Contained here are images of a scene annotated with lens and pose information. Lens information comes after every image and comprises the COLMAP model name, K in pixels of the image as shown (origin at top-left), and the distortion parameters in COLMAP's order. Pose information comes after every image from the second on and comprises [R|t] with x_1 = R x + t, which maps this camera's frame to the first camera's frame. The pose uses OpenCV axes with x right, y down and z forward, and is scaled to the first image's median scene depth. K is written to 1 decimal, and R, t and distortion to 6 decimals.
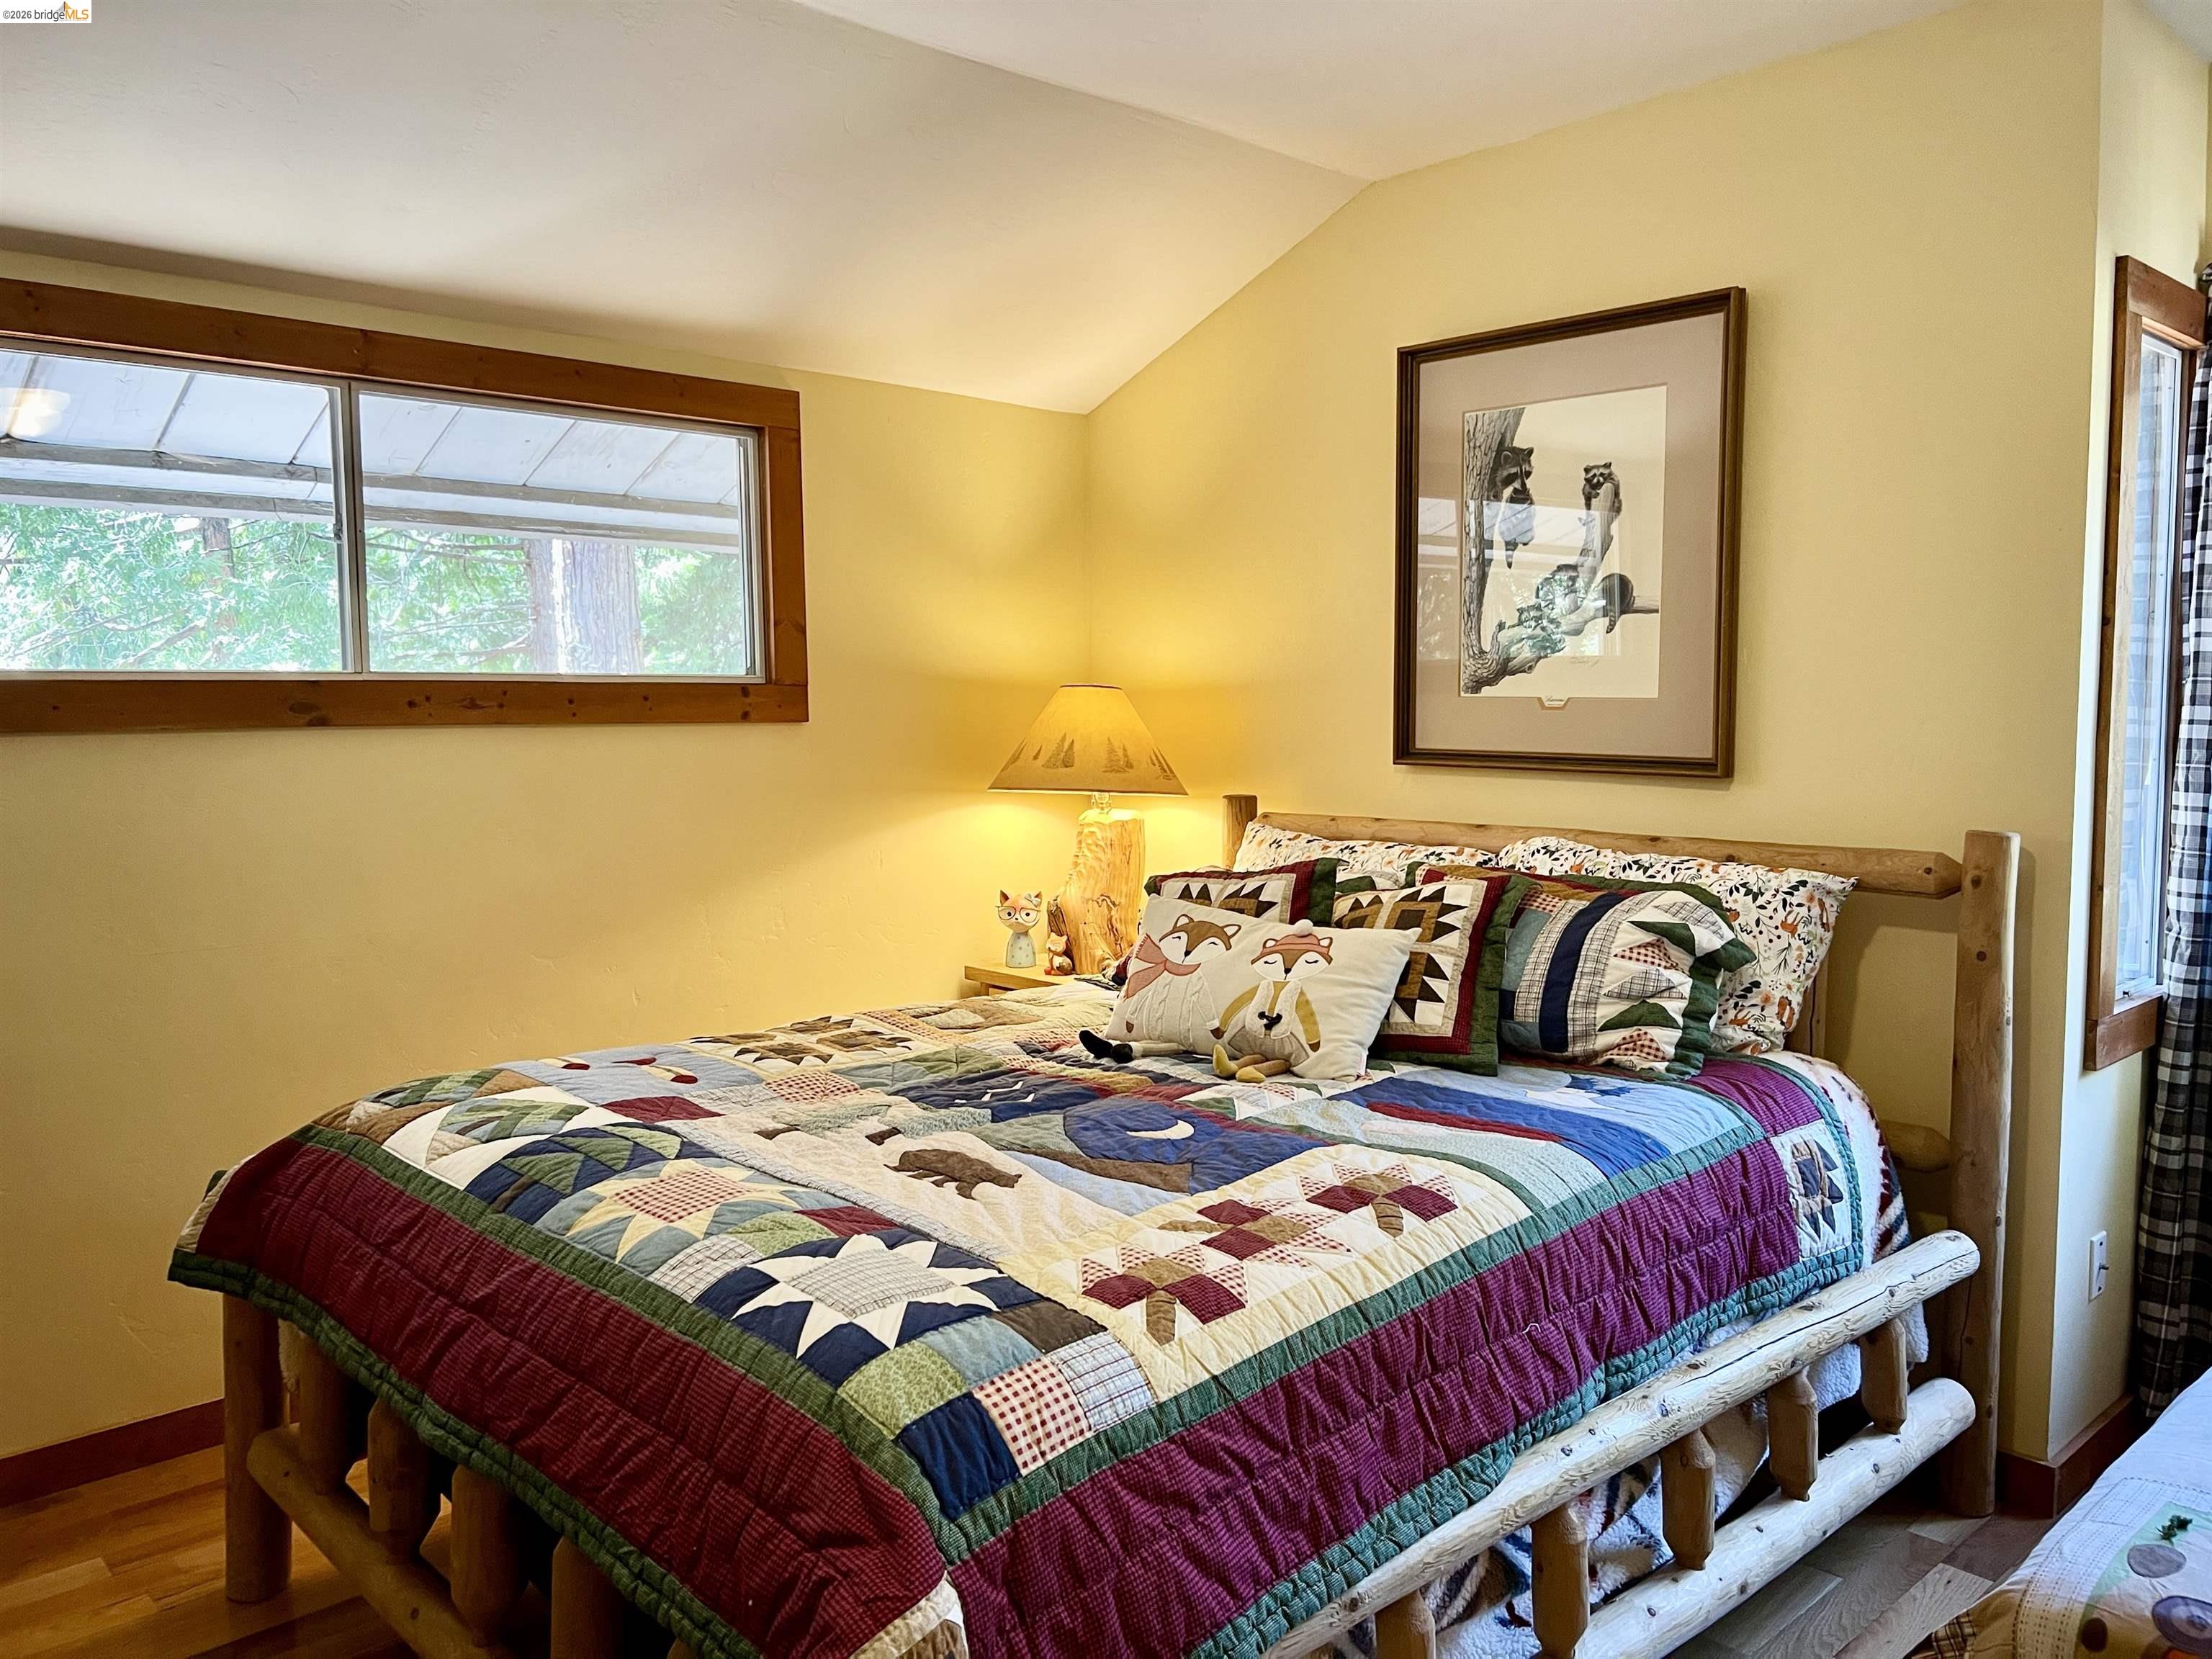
lens RADIAL K [[1660.3, 0, 1107.6], [0, 1660.3, 829.0], [0, 0, 1]] dist [0.093828, -0.111273]
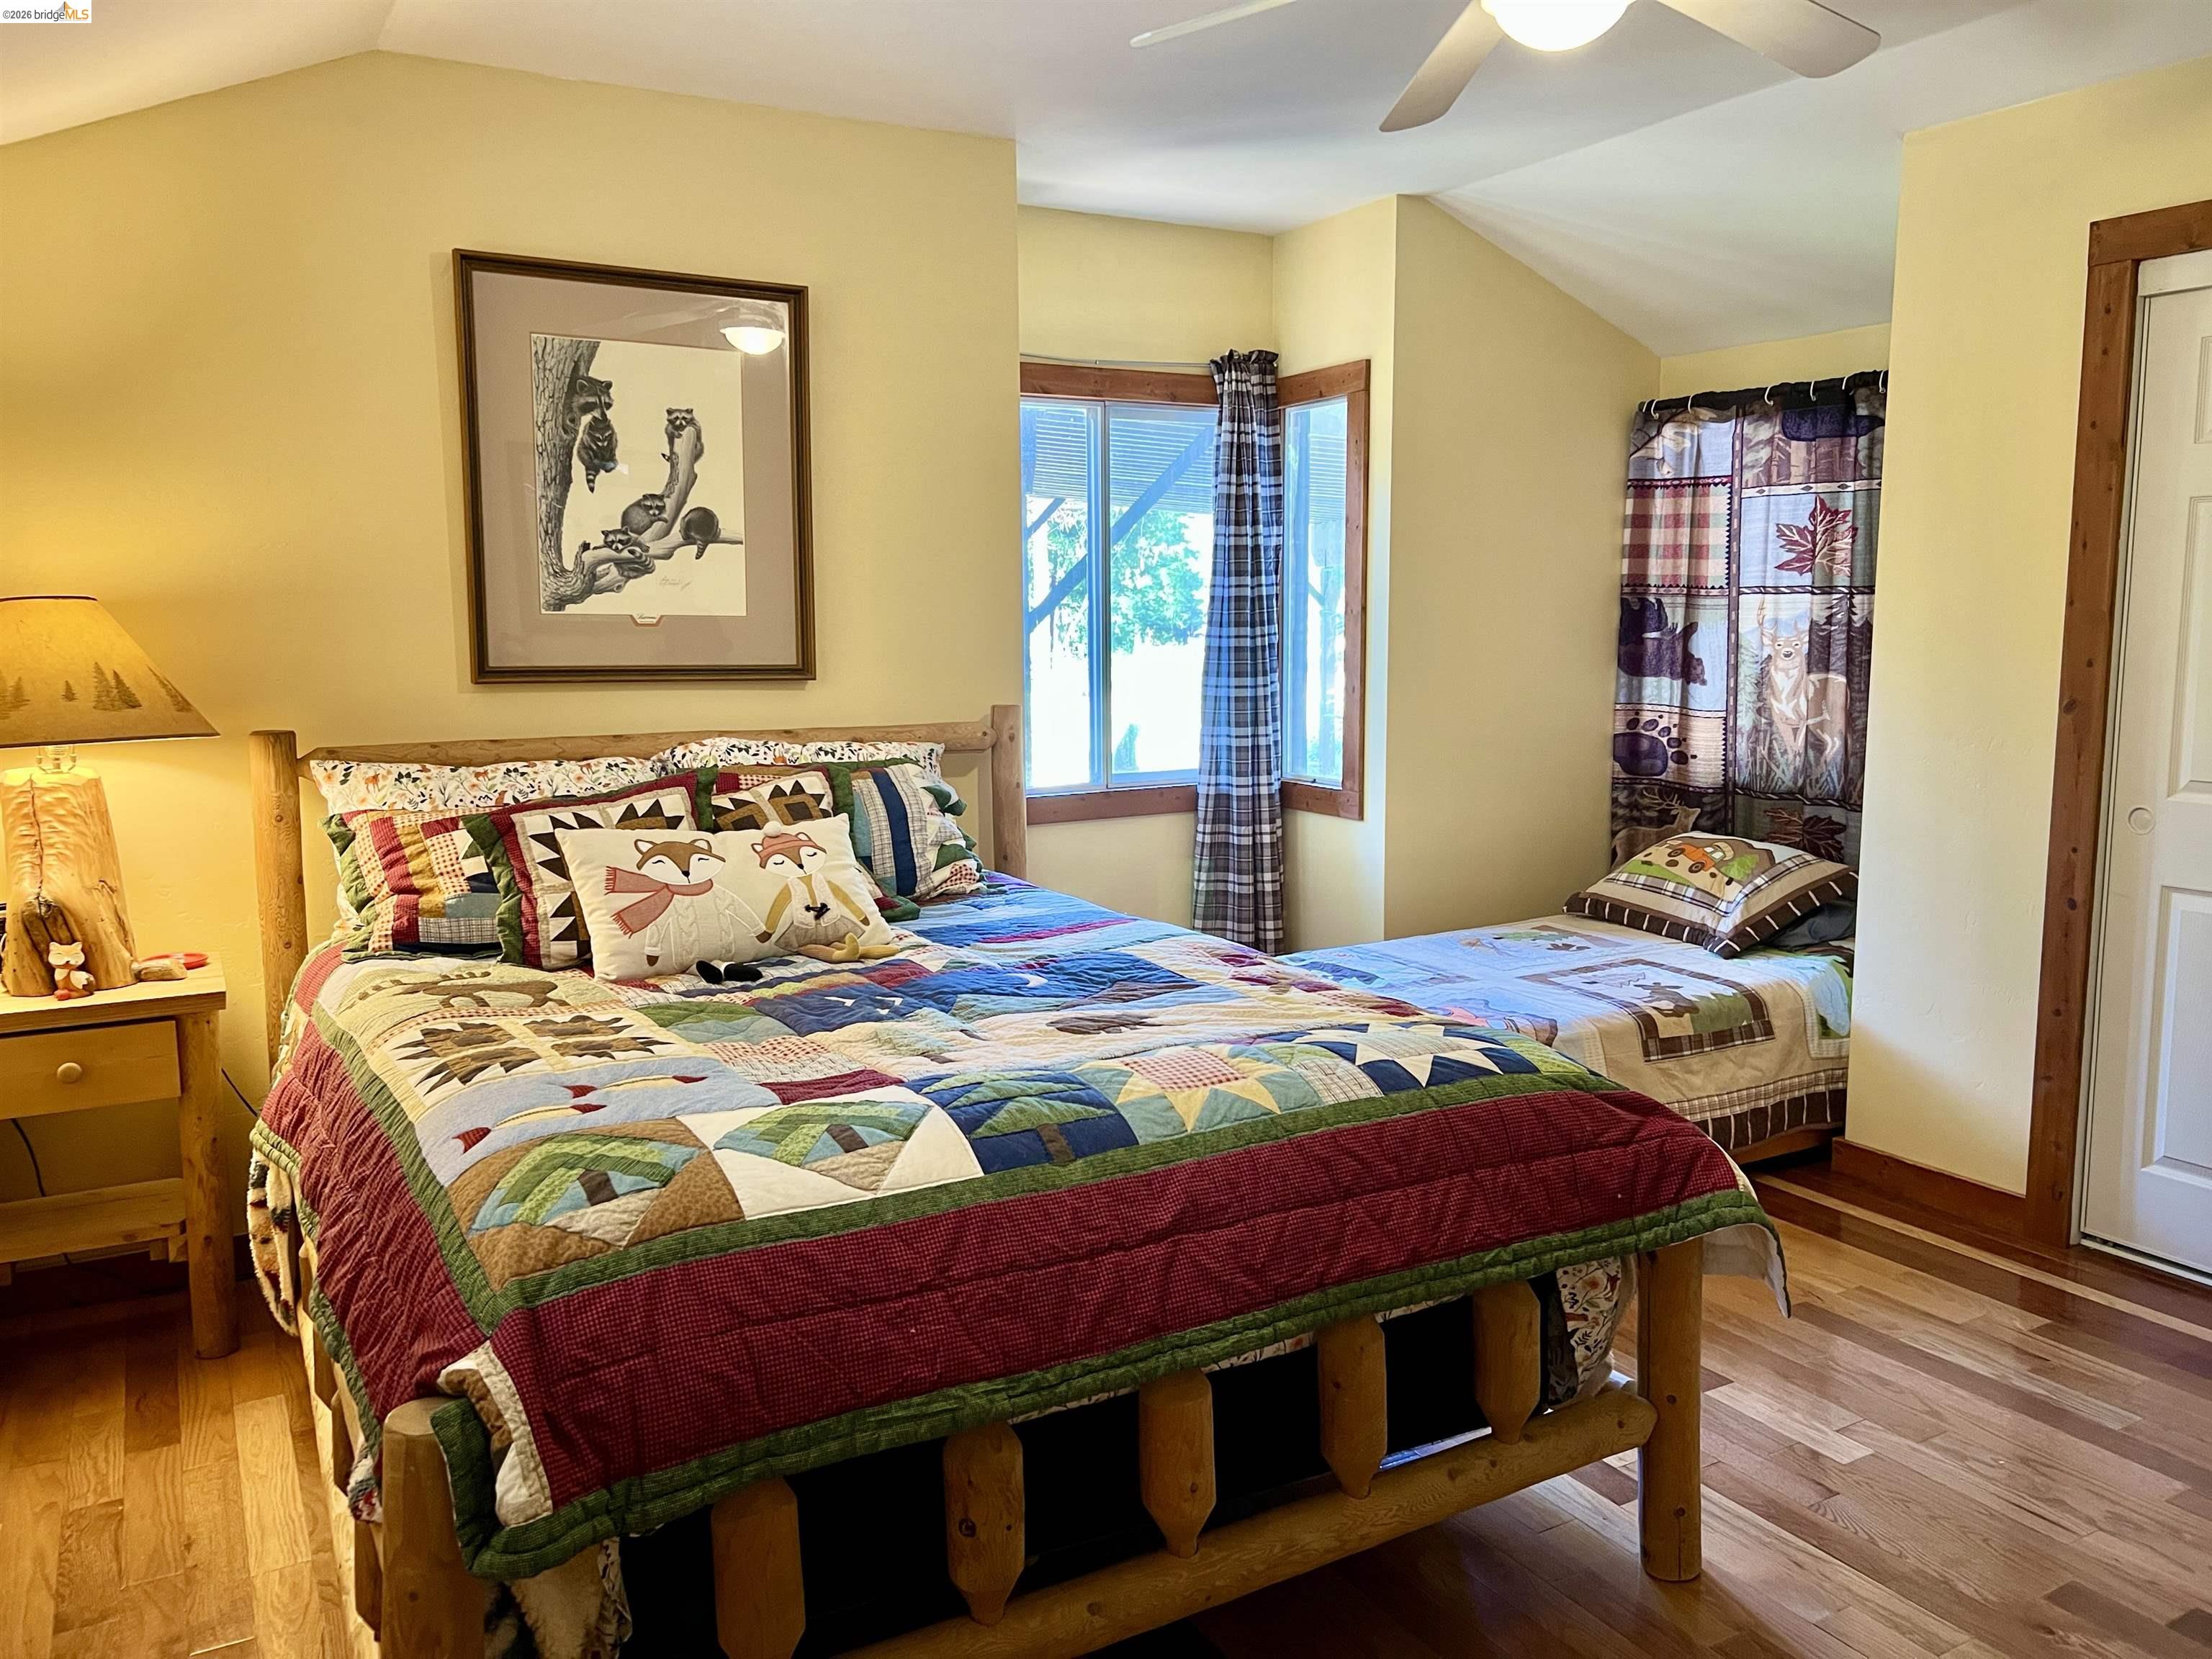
lens RADIAL K [[1660.3, 0, 1107.6], [0, 1660.3, 829.0], [0, 0, 1]] dist [0.093828, -0.111273]
pose [[0.247212, -0.130500, 0.960133, -0.761068], [0.079586, 0.990276, 0.114105, -0.041568], [-0.965688, 0.048206, 0.255194, 0.441203]]
